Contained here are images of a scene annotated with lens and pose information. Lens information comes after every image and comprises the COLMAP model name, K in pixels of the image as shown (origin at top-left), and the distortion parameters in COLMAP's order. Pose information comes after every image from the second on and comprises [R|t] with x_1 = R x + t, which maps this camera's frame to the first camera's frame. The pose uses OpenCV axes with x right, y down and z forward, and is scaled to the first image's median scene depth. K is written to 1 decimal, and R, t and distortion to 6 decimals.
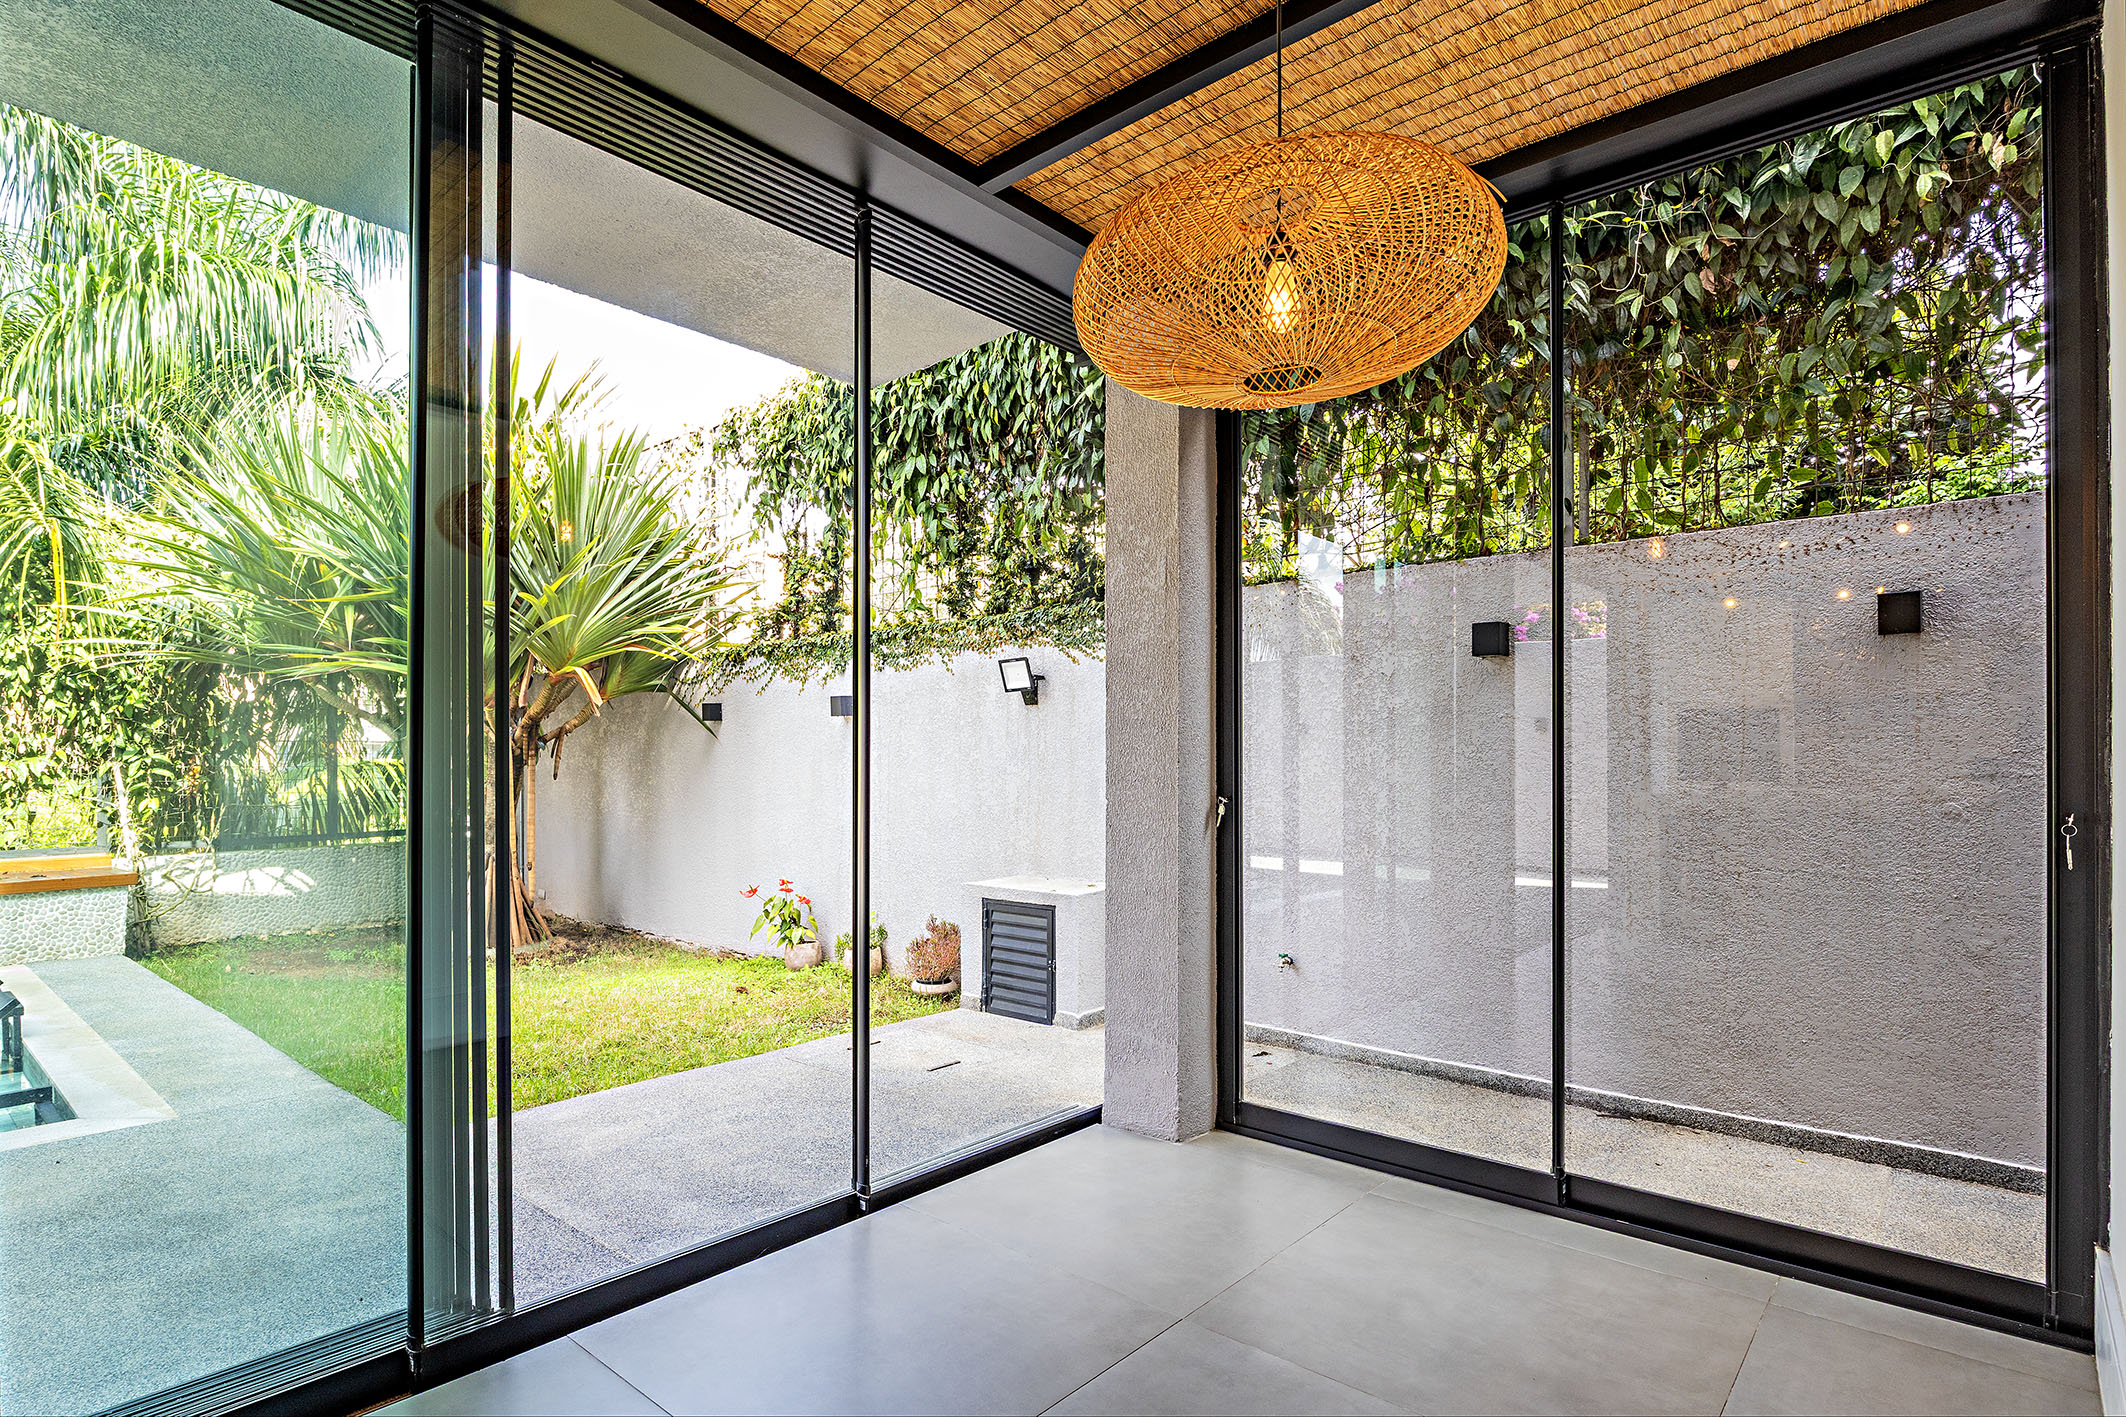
lens RADIAL K [[1076.9, 0, 1000.3], [0, 1076.9, 758.4], [0, 0, 1]] dist [-0.000401, 0.000085]
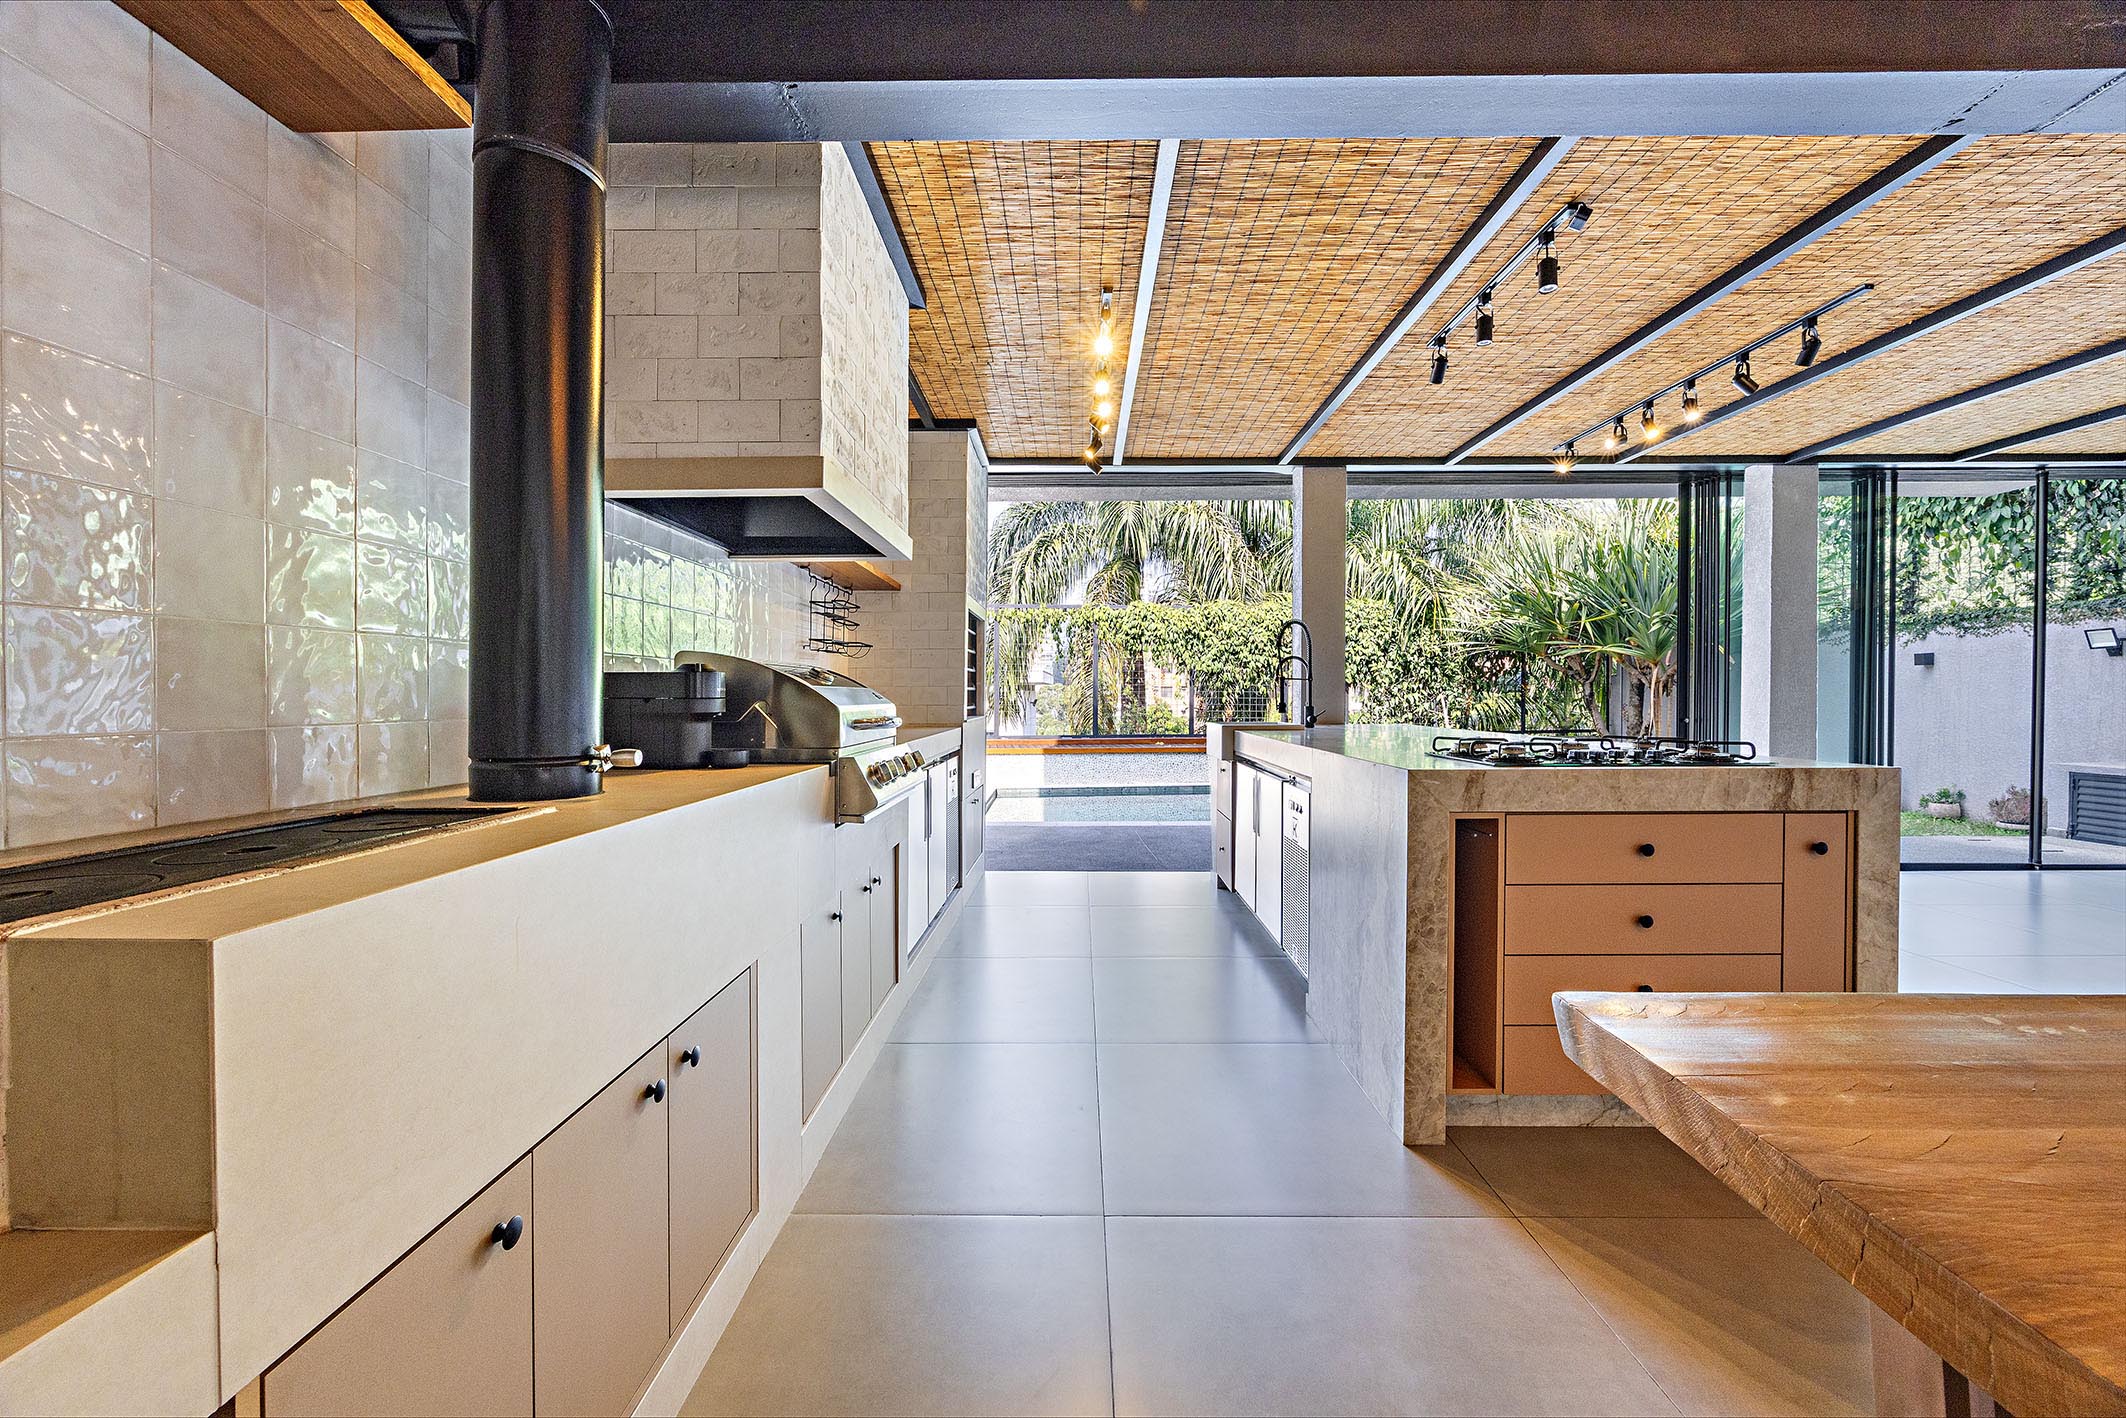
lens RADIAL K [[806.6, 0, 1053.8], [0, 806.6, 709.2], [0, 0, 1]] dist [-0.003451, -0.000773]
pose [[0.661773, 0.009995, -0.749638, -0.121057], [0.001024, 0.999898, 0.014236, 0.010667], [0.749704, -0.010188, 0.661695, -0.954330]]
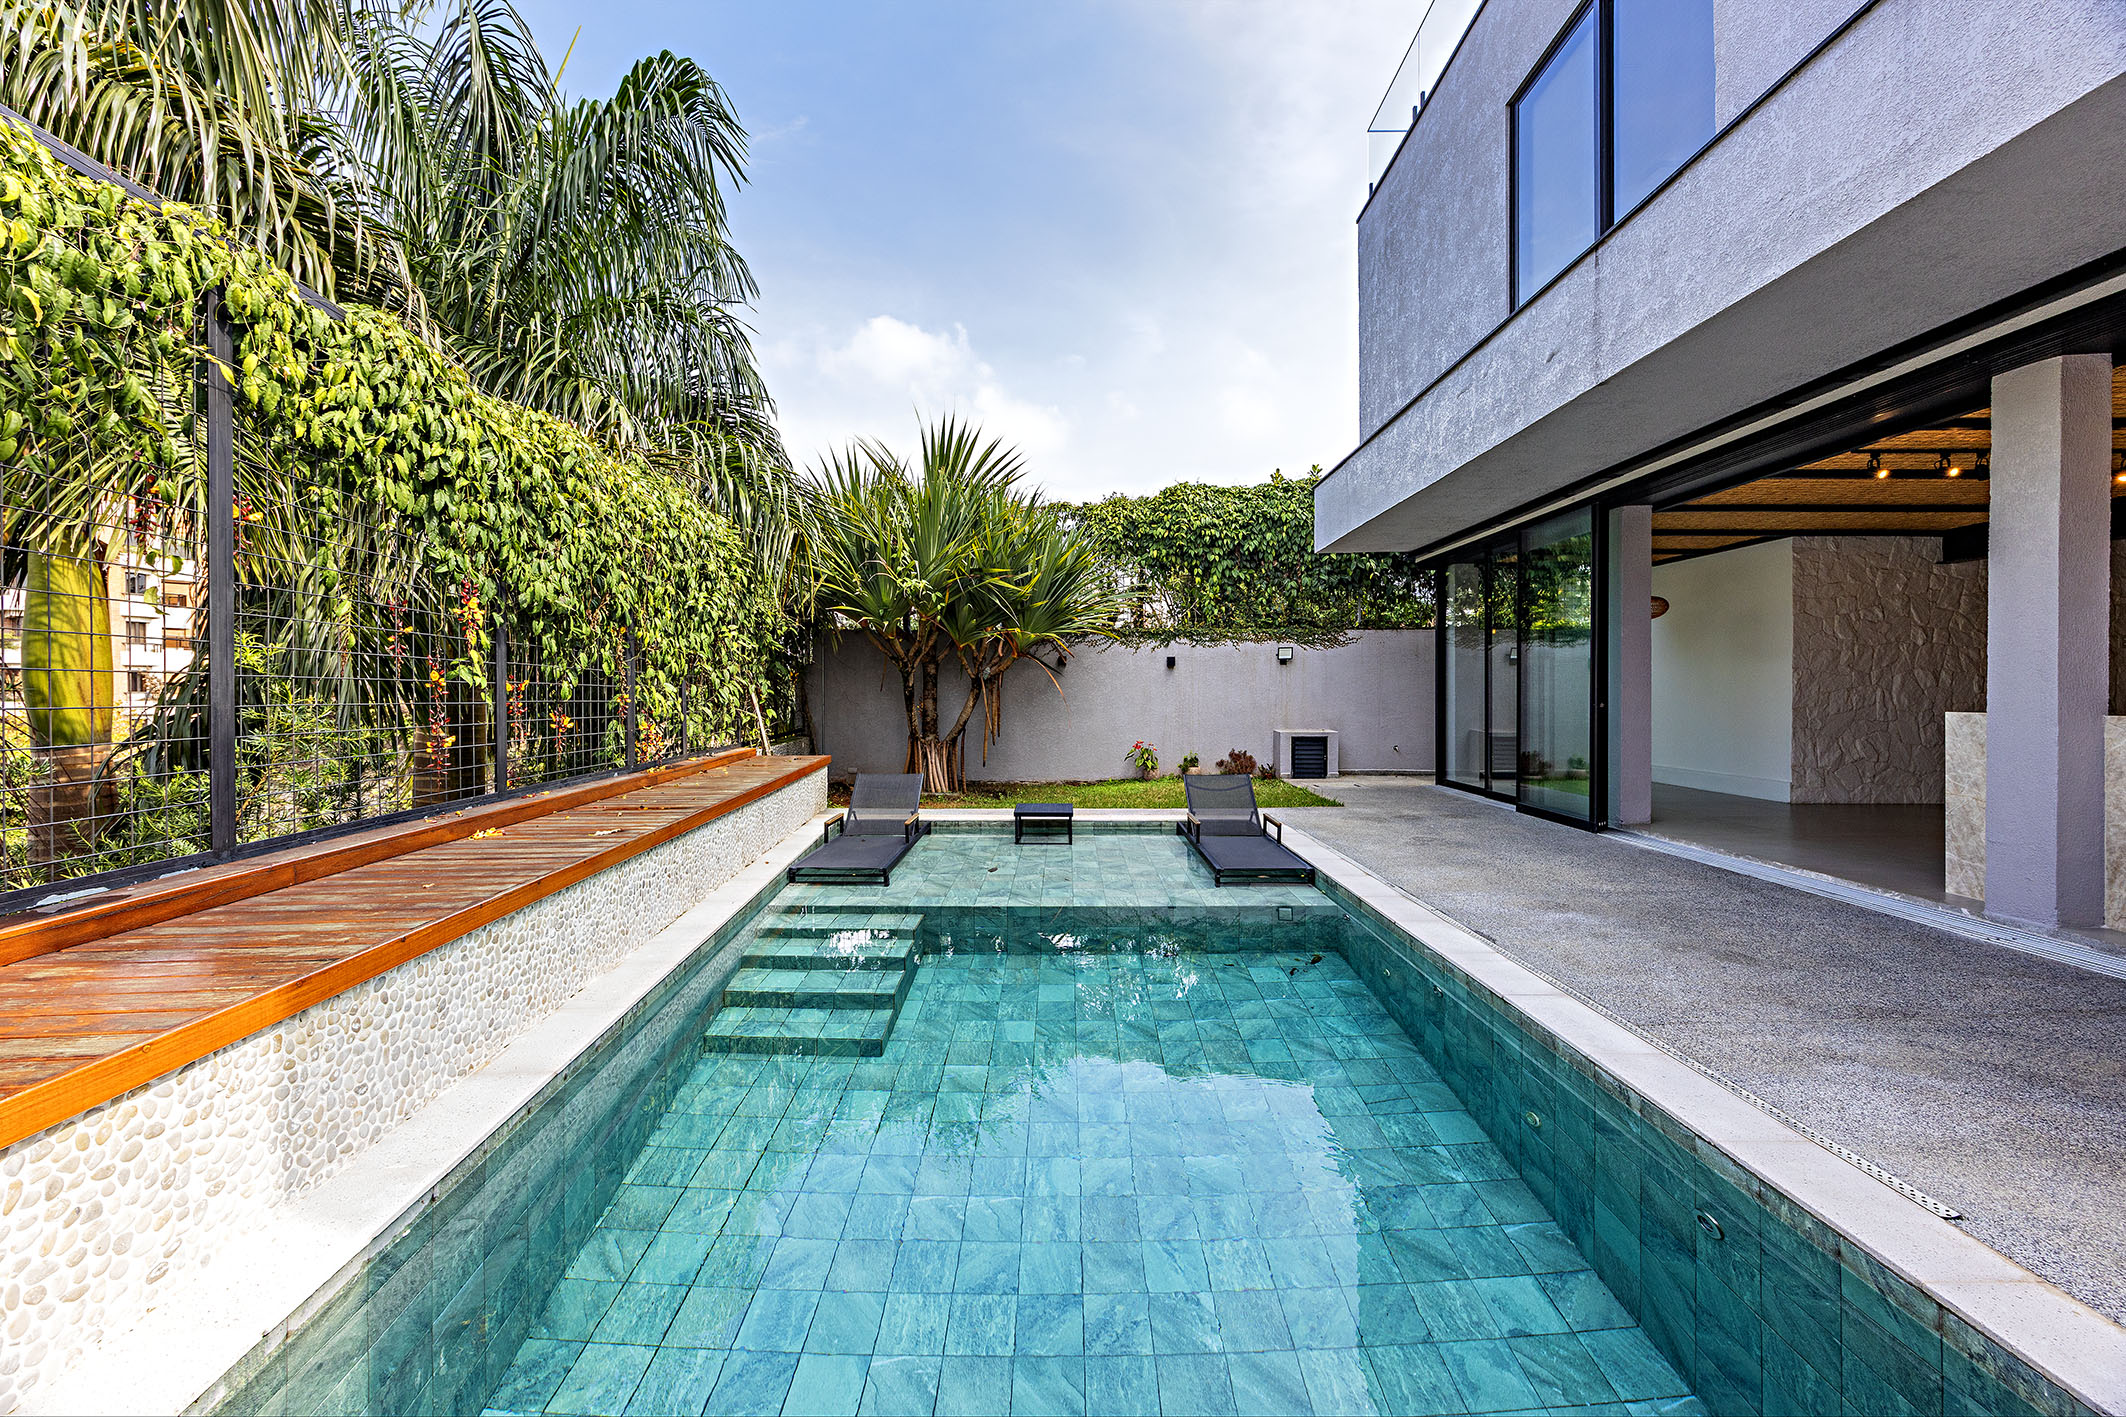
lens RADIAL K [[806.6, 0, 1074.1], [0, 806.6, 693.5], [0, 0, 1]] dist [-0.003451, -0.000773]
pose [[0.736989, 0.000265, 0.675905, -1.617948], [0.000798, 0.999999, -0.001263, 0.022423], [-0.675905, 0.001470, 0.736988, -0.111393]]
